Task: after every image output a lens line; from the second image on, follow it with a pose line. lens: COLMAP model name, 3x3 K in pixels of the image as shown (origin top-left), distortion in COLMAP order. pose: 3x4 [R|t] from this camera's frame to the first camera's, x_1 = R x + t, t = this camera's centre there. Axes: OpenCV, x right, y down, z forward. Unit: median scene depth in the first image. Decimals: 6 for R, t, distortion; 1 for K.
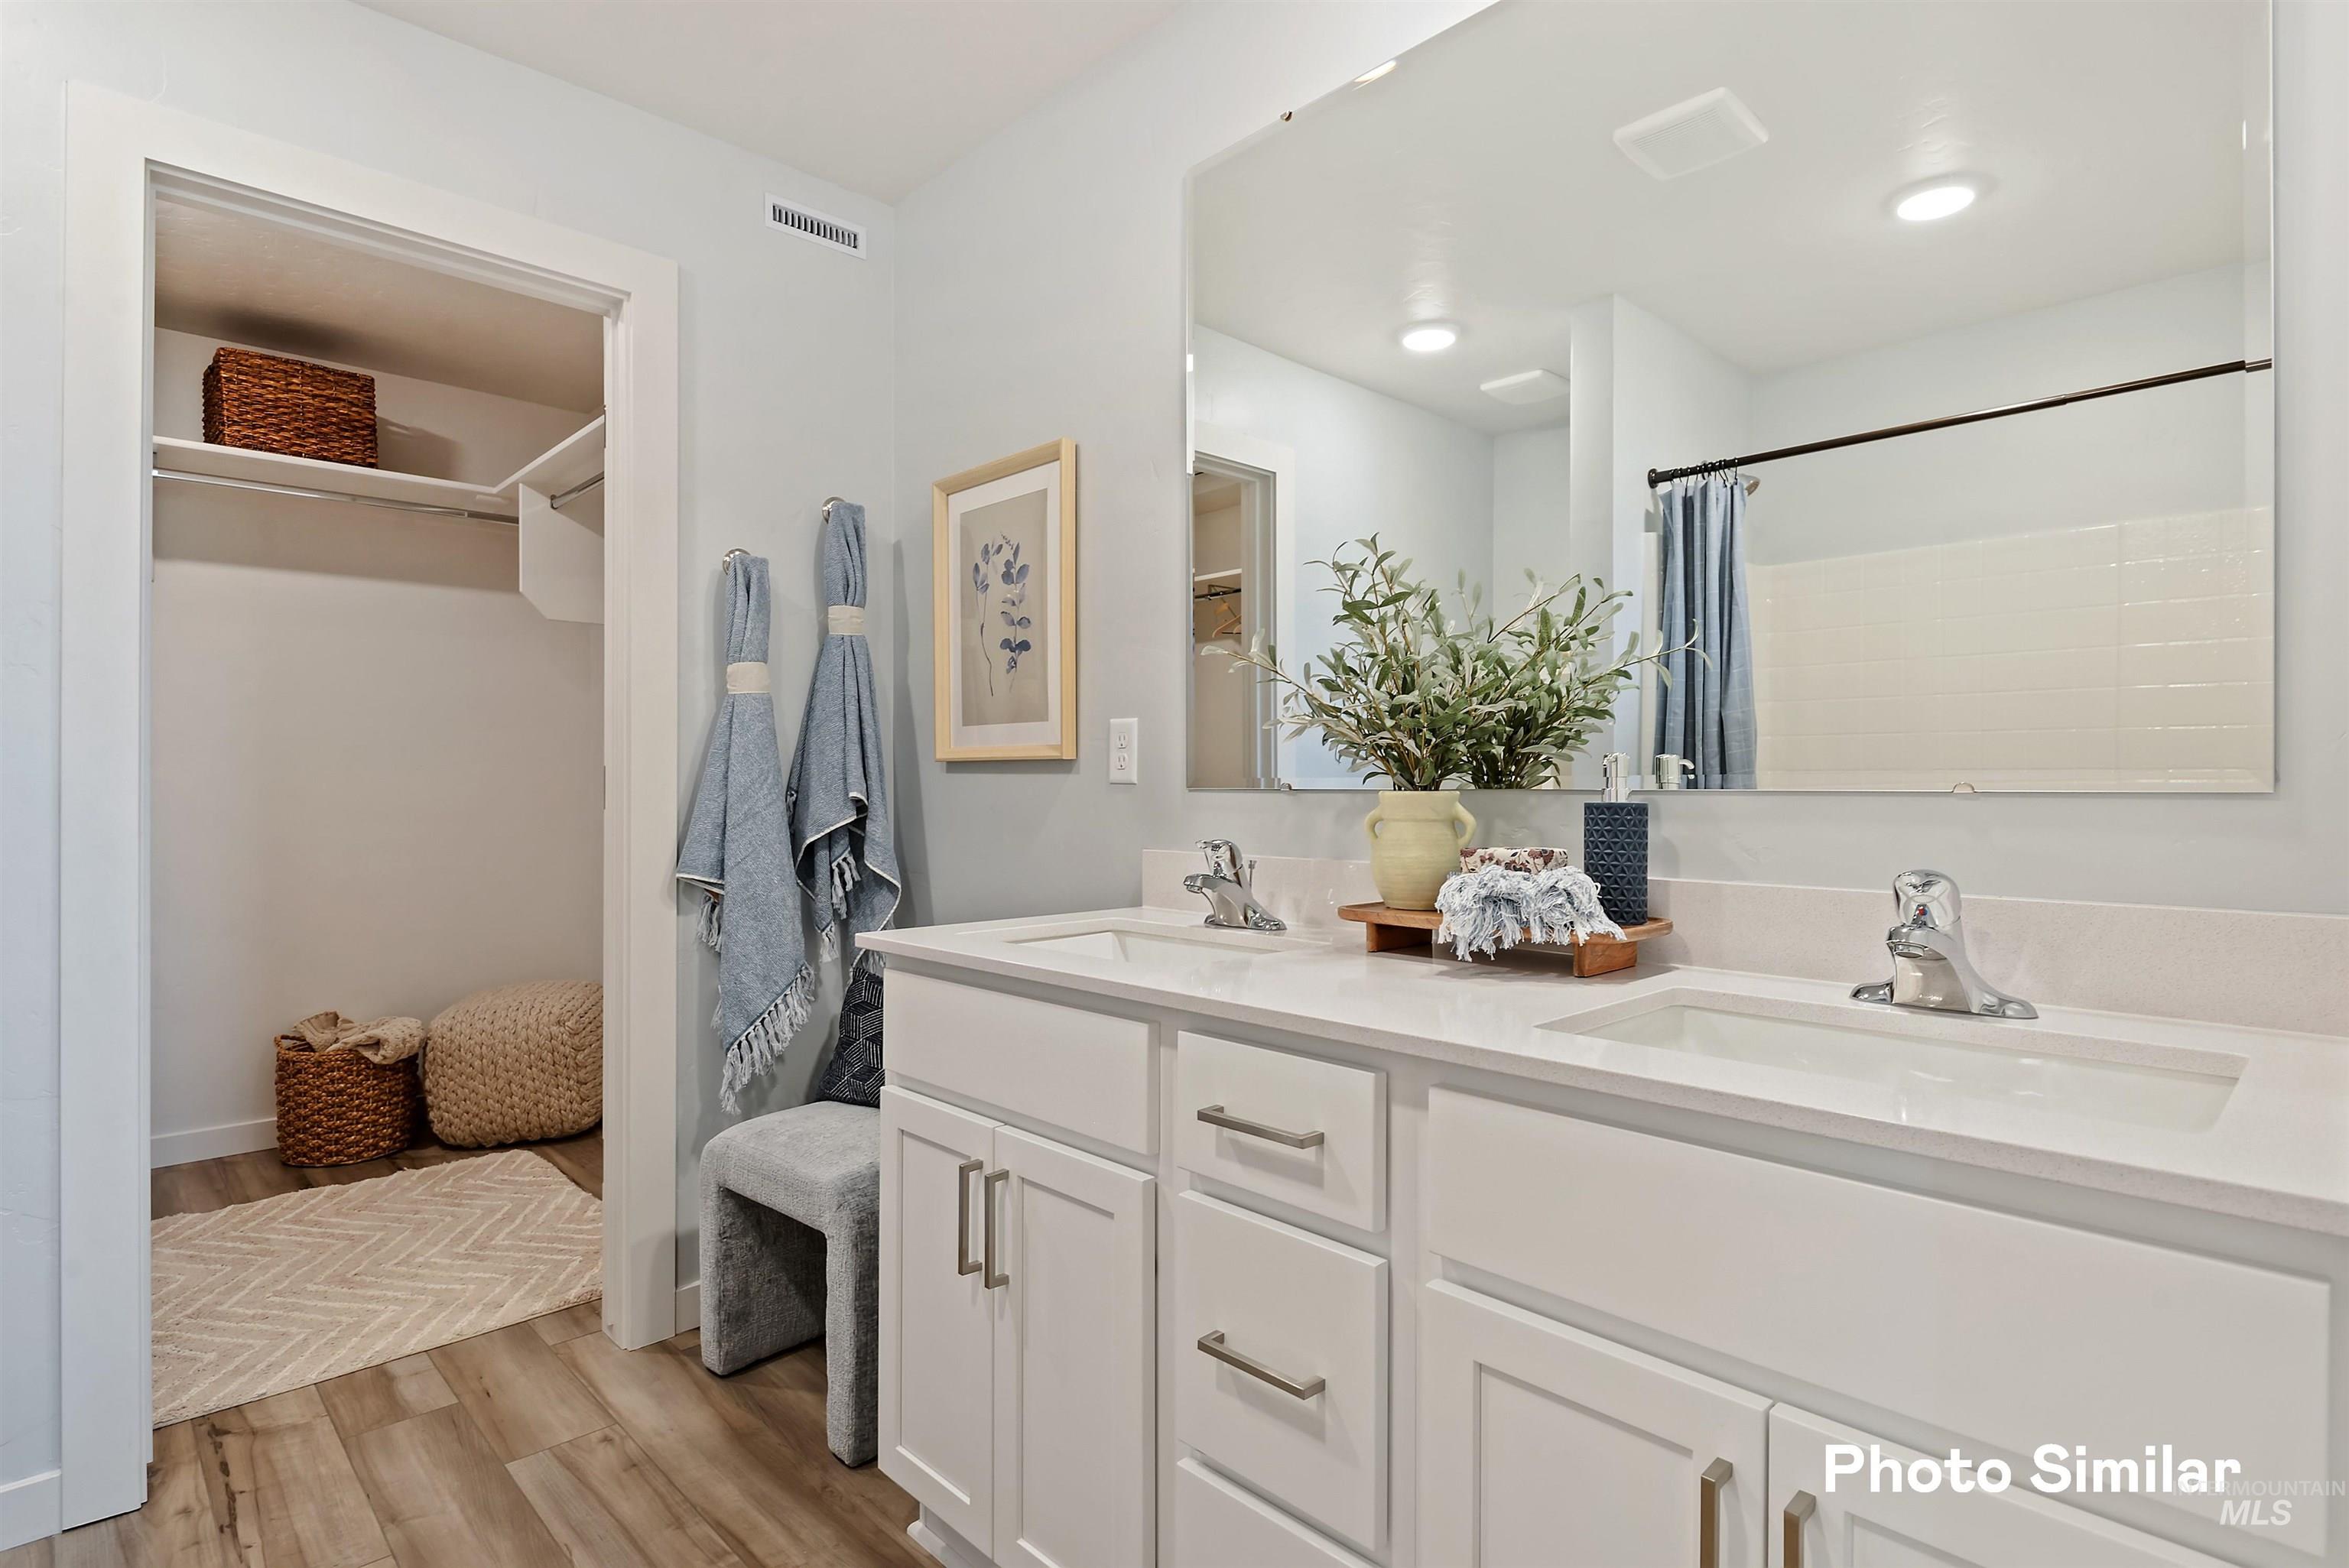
lens RADIAL K [[1197.3, 0, 1173.3], [0, 1197.3, 784.2], [0, 0, 1]] dist [-0.006172, 0.000230]
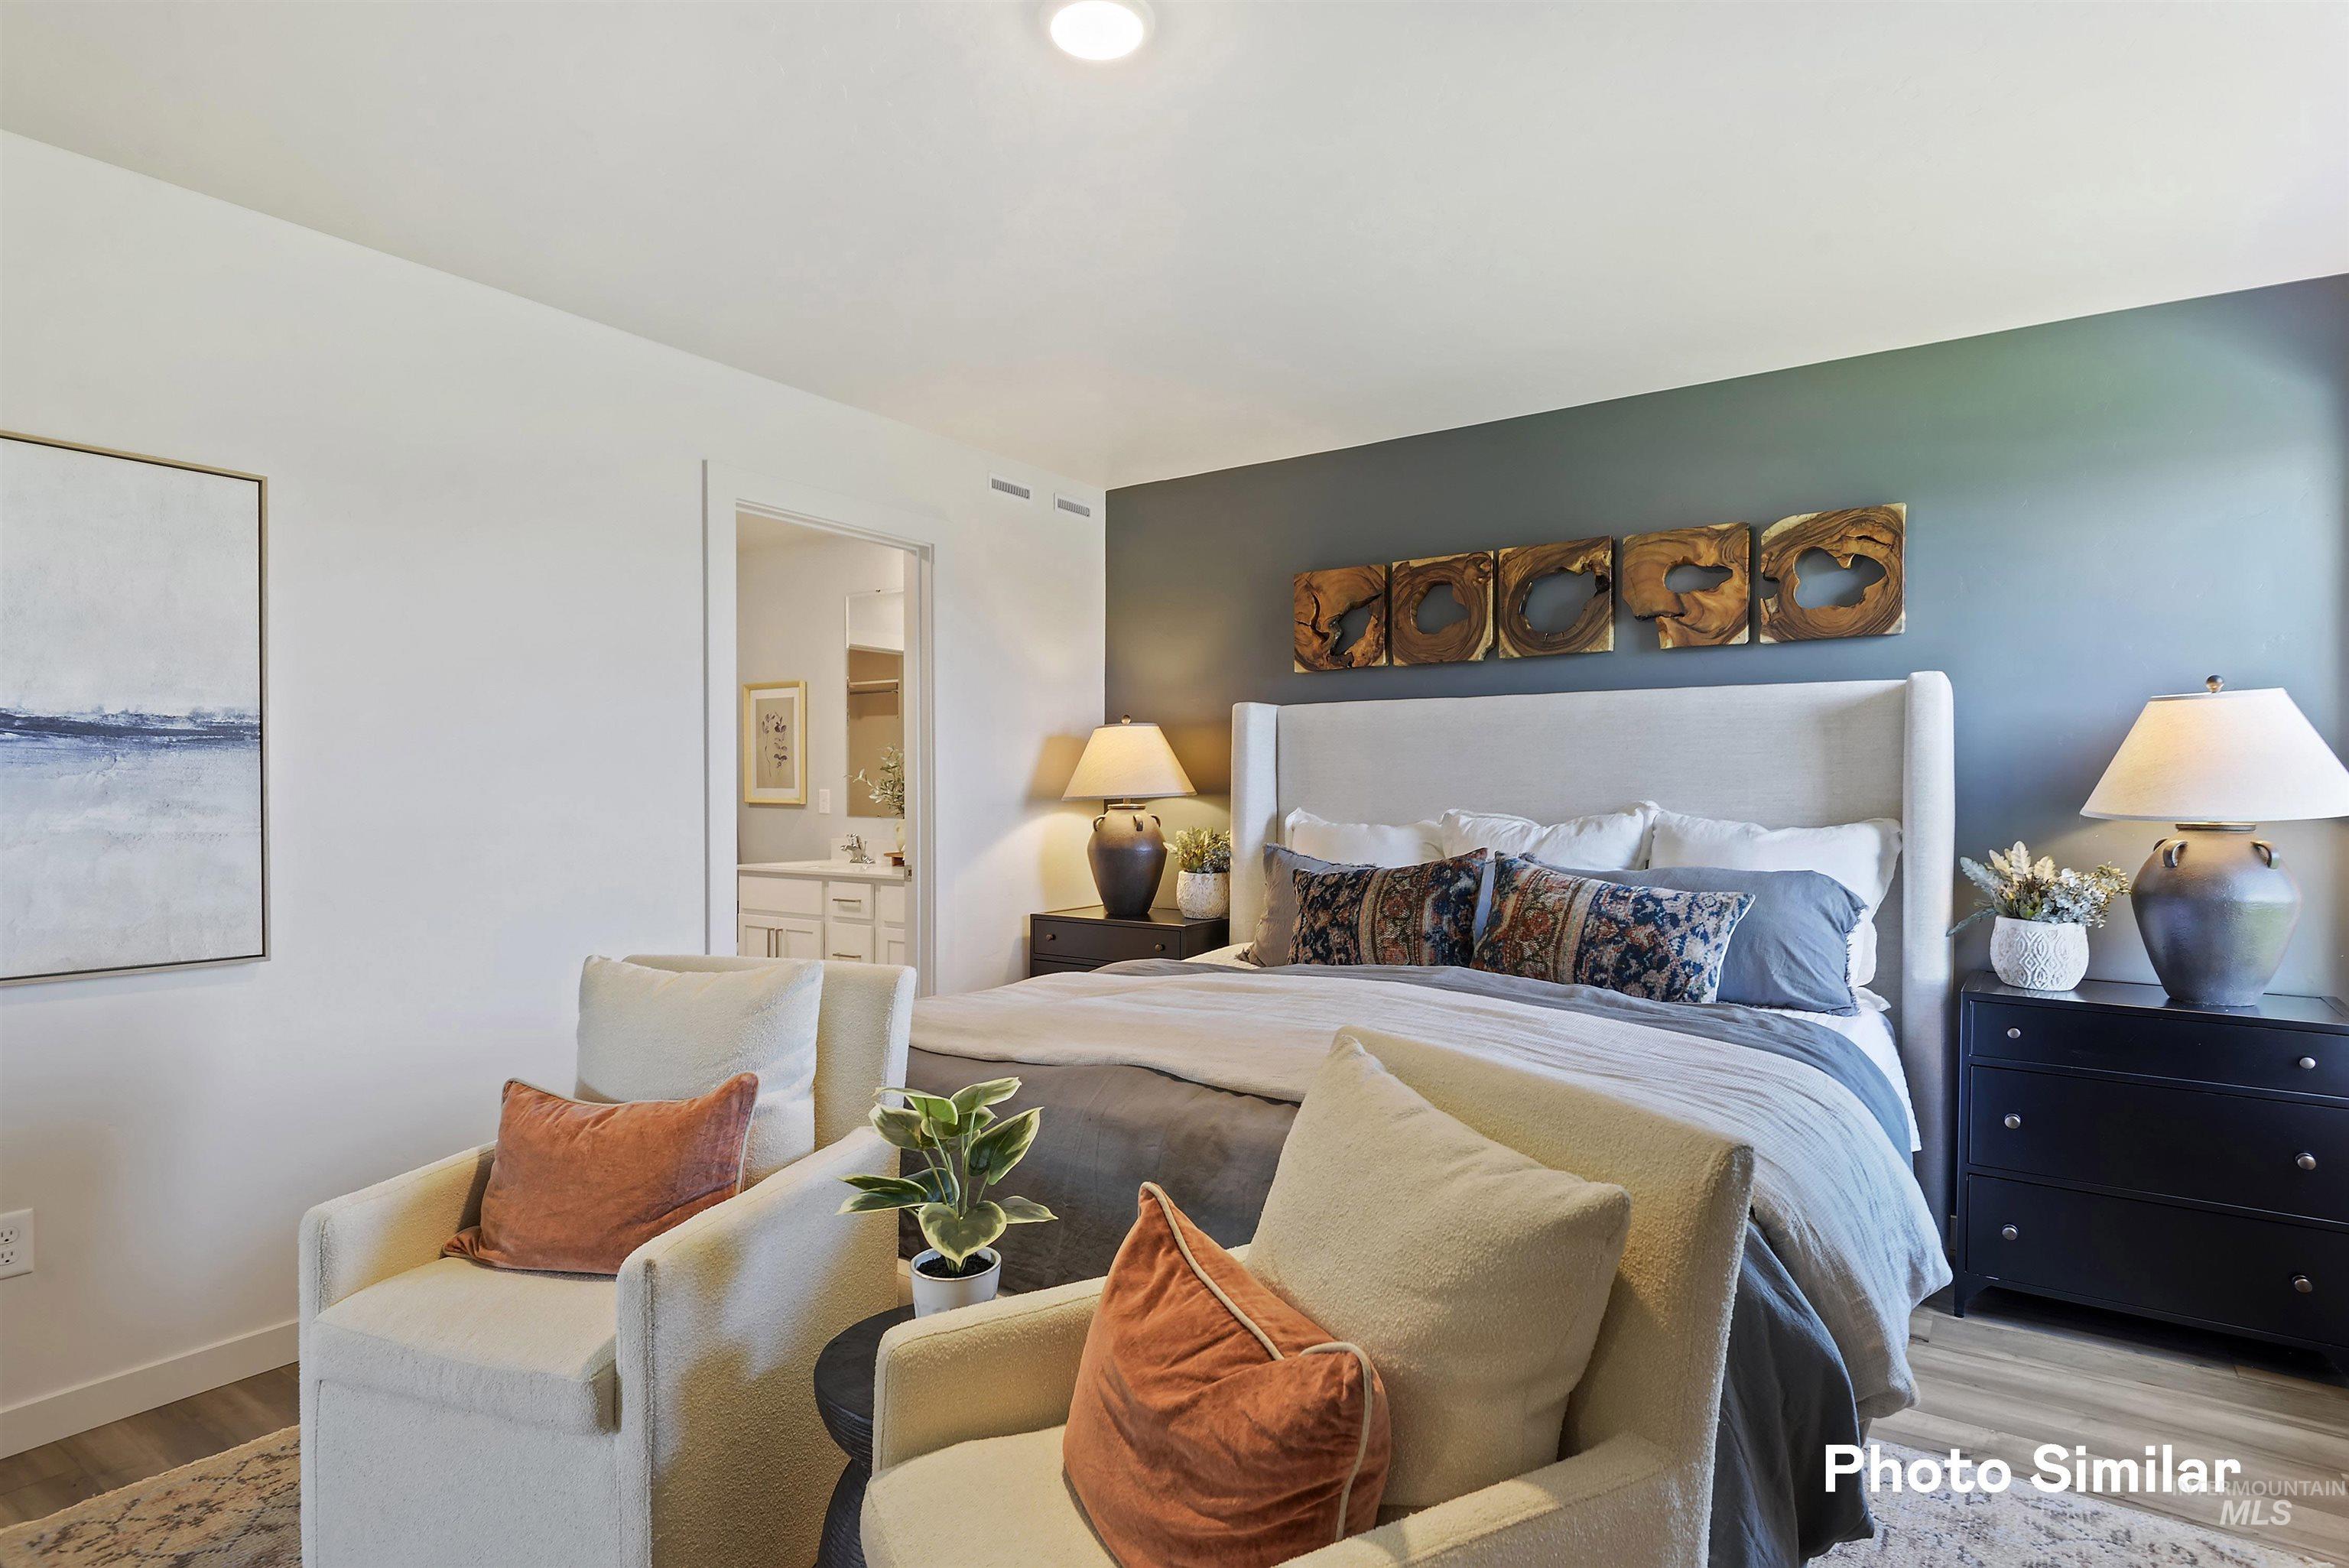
lens RADIAL K [[1197.3, 0, 1172.6], [0, 1197.3, 795.3], [0, 0, 1]] dist [-0.006172, 0.000230]
pose [[0.980654, -0.007139, 0.195619, 0.178829], [0.006673, 0.999973, 0.003043, -0.040664], [-0.195636, -0.001679, 0.980675, -1.589017]]
